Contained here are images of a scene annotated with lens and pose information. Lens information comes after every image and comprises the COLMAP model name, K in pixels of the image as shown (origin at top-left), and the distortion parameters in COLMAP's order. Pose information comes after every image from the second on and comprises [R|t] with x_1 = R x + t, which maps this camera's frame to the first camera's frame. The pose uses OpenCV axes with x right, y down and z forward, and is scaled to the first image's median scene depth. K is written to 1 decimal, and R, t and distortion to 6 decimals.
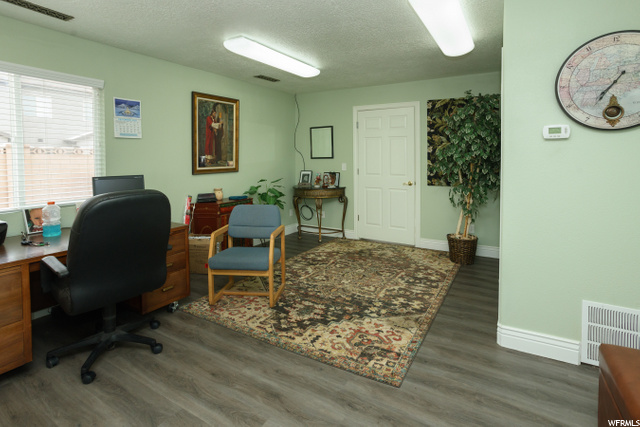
lens RADIAL K [[316.7, 0, 332.3], [0, 316.7, 165.4], [0, 0, 1]] dist [-0.035377, 0.017422]
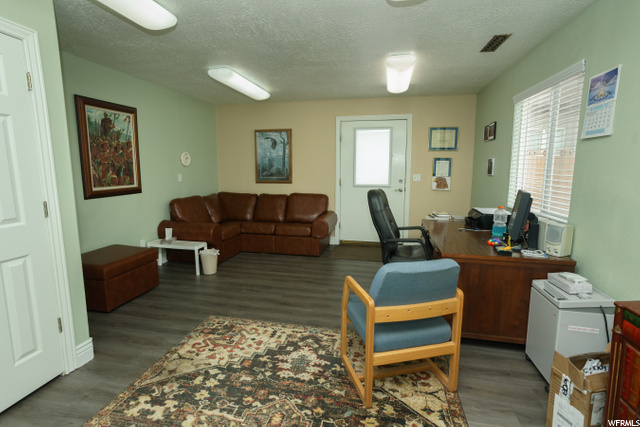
lens RADIAL K [[320.5, 0, 317.2], [0, 320.5, 211.5], [0, 0, 1]] dist [-0.003257, 0.036454]
pose [[-0.952726, 0.054570, -0.298889, 0.093458], [0.002725, 0.985234, 0.171193, -0.062015], [0.303817, 0.162285, -0.938807, 1.631690]]
